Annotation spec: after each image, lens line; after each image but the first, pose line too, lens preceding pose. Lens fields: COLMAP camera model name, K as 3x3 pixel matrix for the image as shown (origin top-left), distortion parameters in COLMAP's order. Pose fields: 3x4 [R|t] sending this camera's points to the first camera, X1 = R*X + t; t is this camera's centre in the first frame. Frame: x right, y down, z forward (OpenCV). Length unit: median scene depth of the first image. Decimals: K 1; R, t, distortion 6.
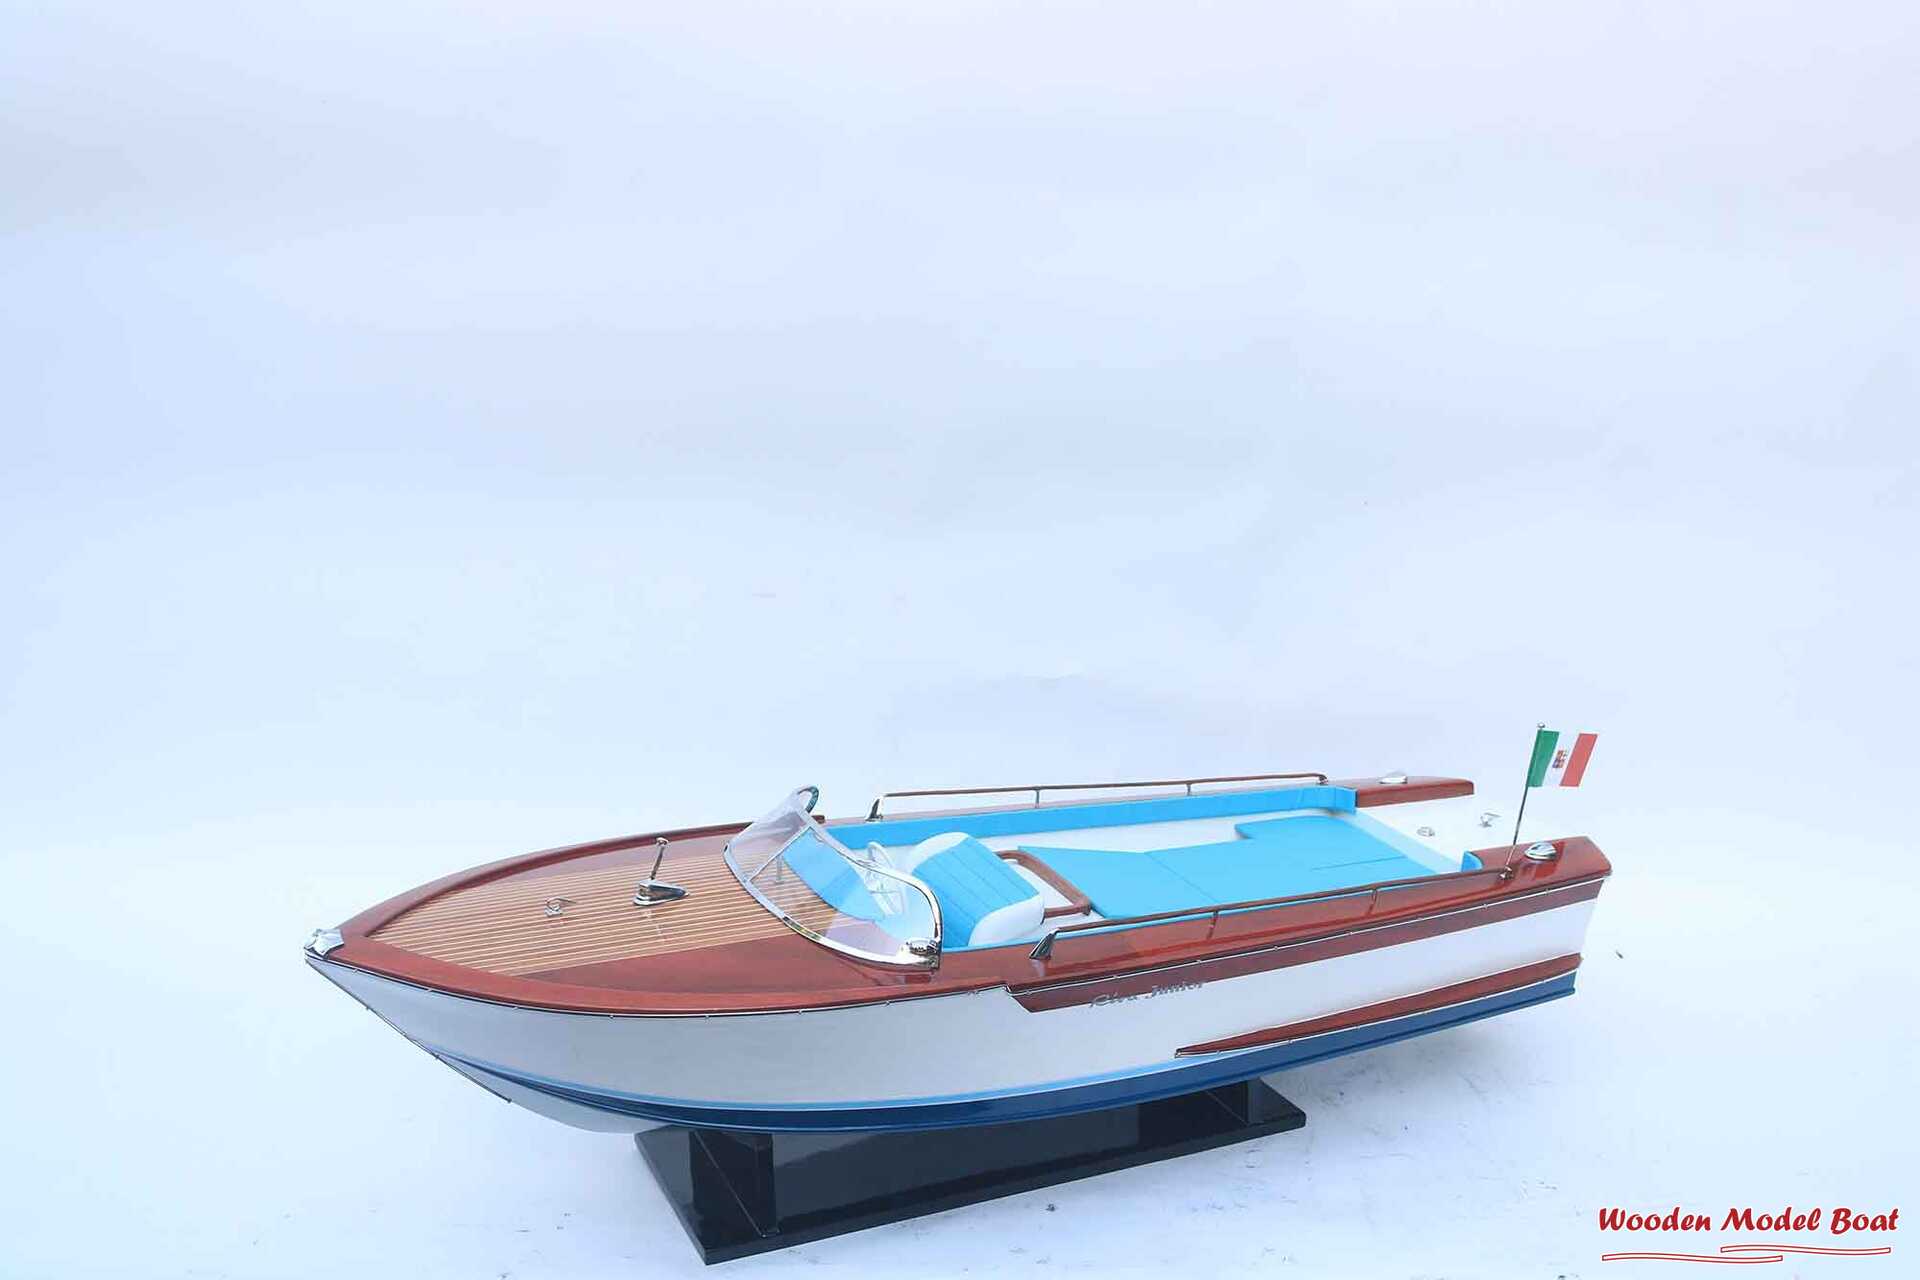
lens RADIAL K [[1882.9, 0, 954.0], [0, 1882.9, 687.0], [0, 0, 1]] dist [-0.133029, 0.140020]
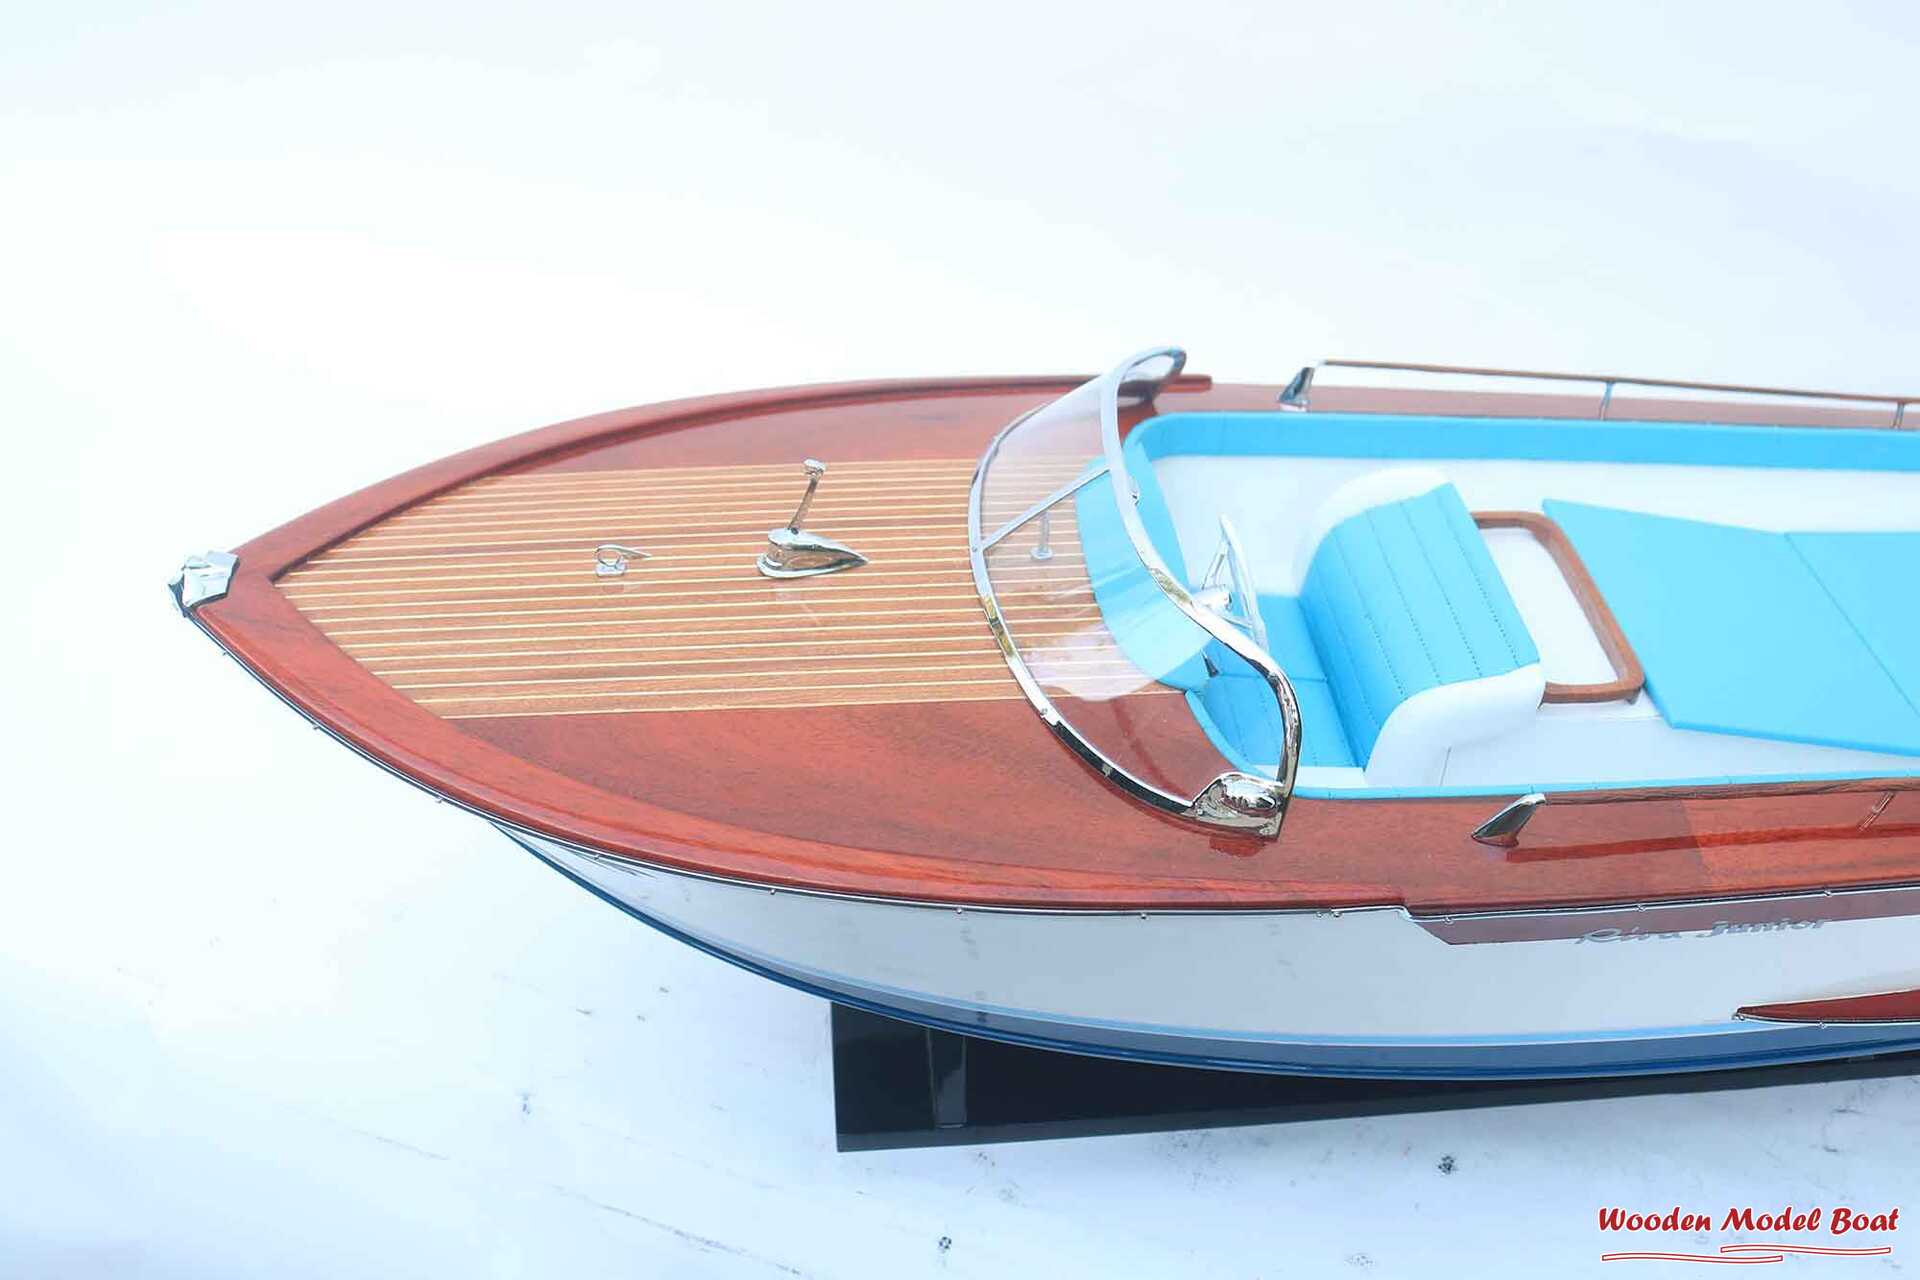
lens RADIAL K [[1882.9, 0, 954.0], [0, 1882.9, 687.0], [0, 0, 1]] dist [-0.133029, 0.140020]
pose [[0.939443, 0.207007, -0.273122, 0.031652], [-0.087876, 0.915816, 0.391865, -0.060173], [0.331248, -0.344134, 0.878548, 0.451154]]
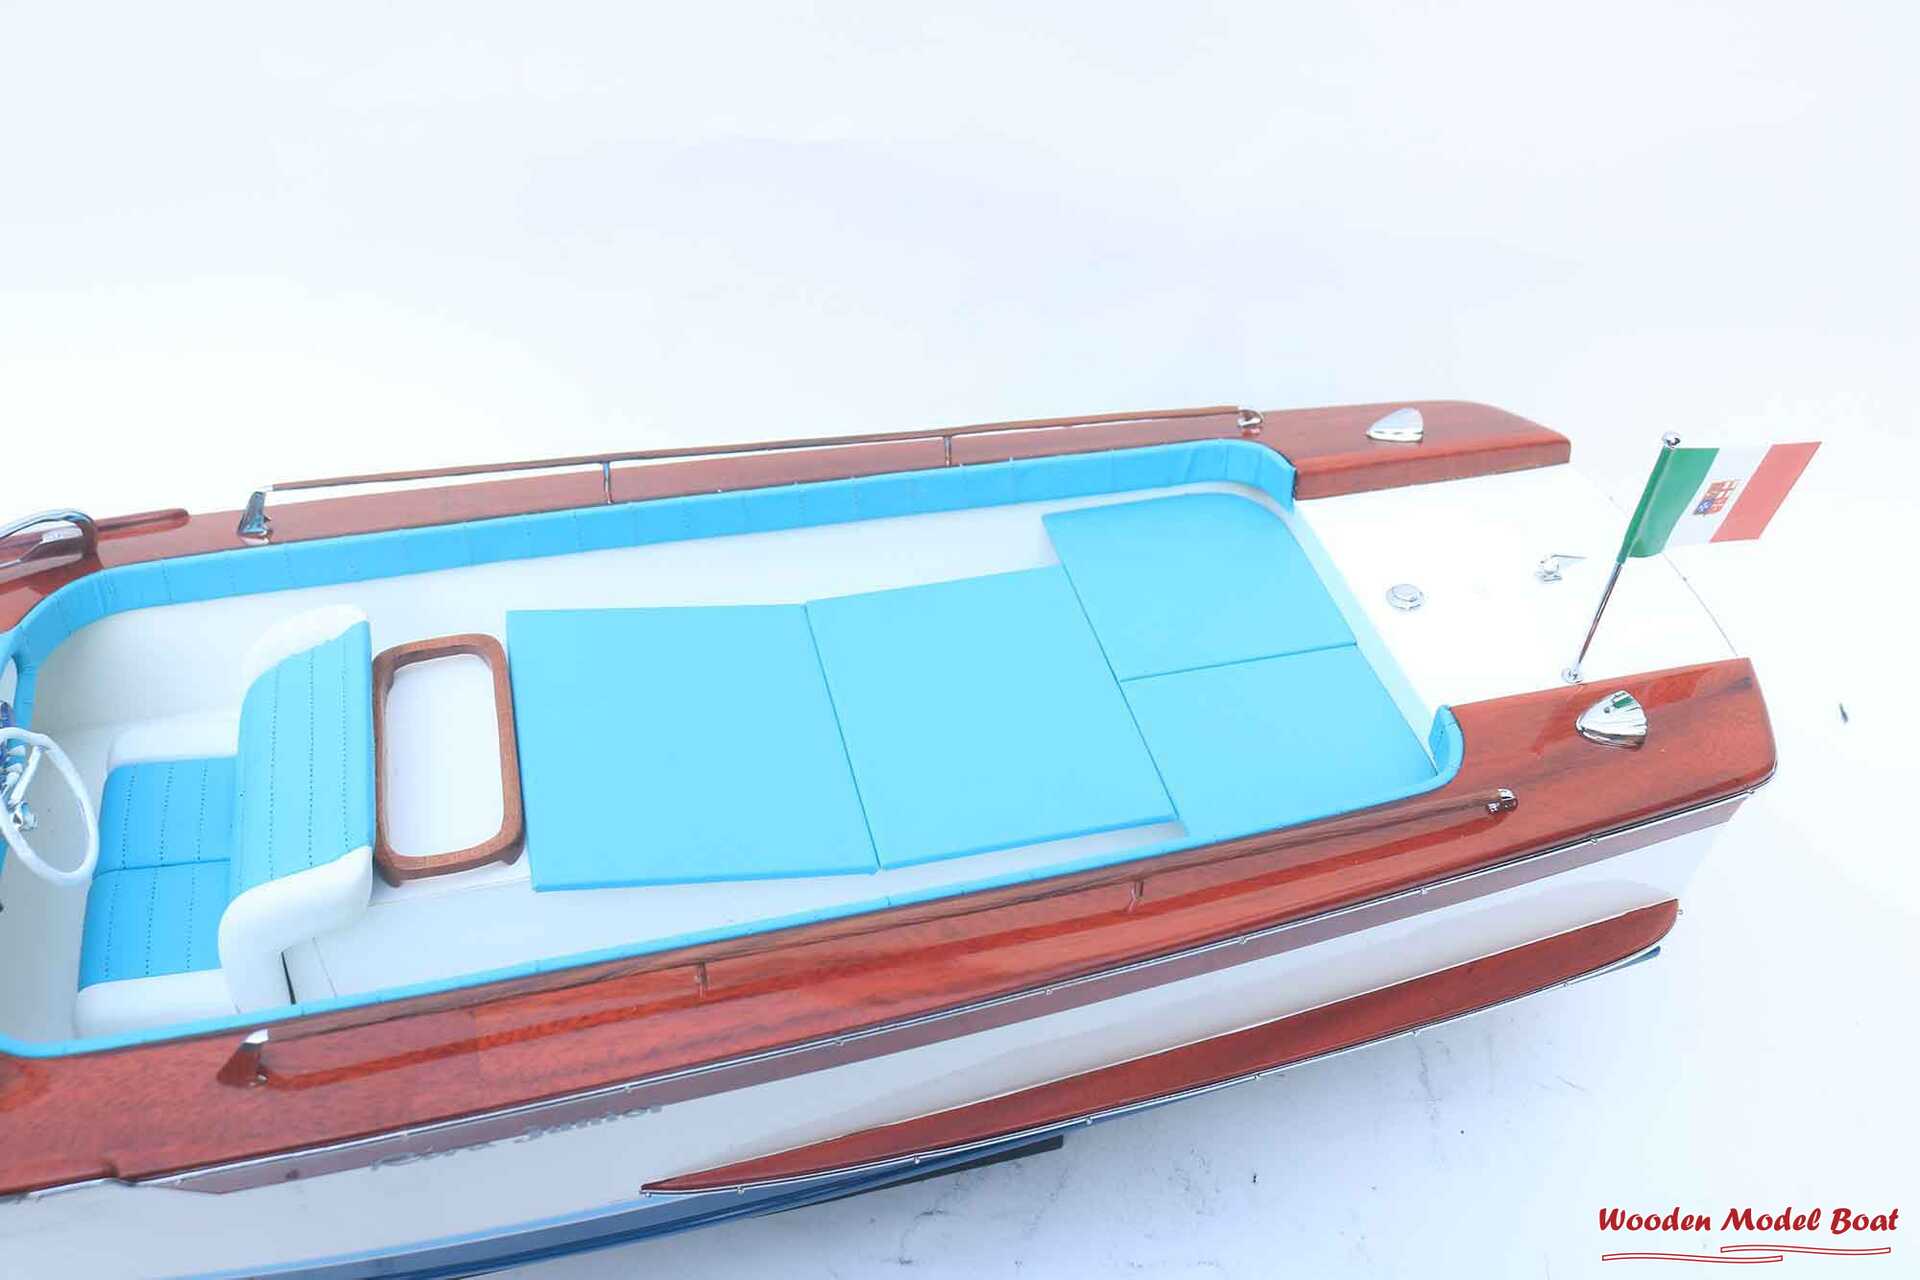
lens RADIAL K [[1882.9, 0, 954.0], [0, 1882.9, 687.0], [0, 0, 1]] dist [-0.133029, 0.140020]
pose [[0.980828, 0.094285, -0.170547, 0.234266], [-0.010976, 0.900504, 0.434709, -0.112098], [0.194564, -0.424503, 0.884275, 0.574260]]
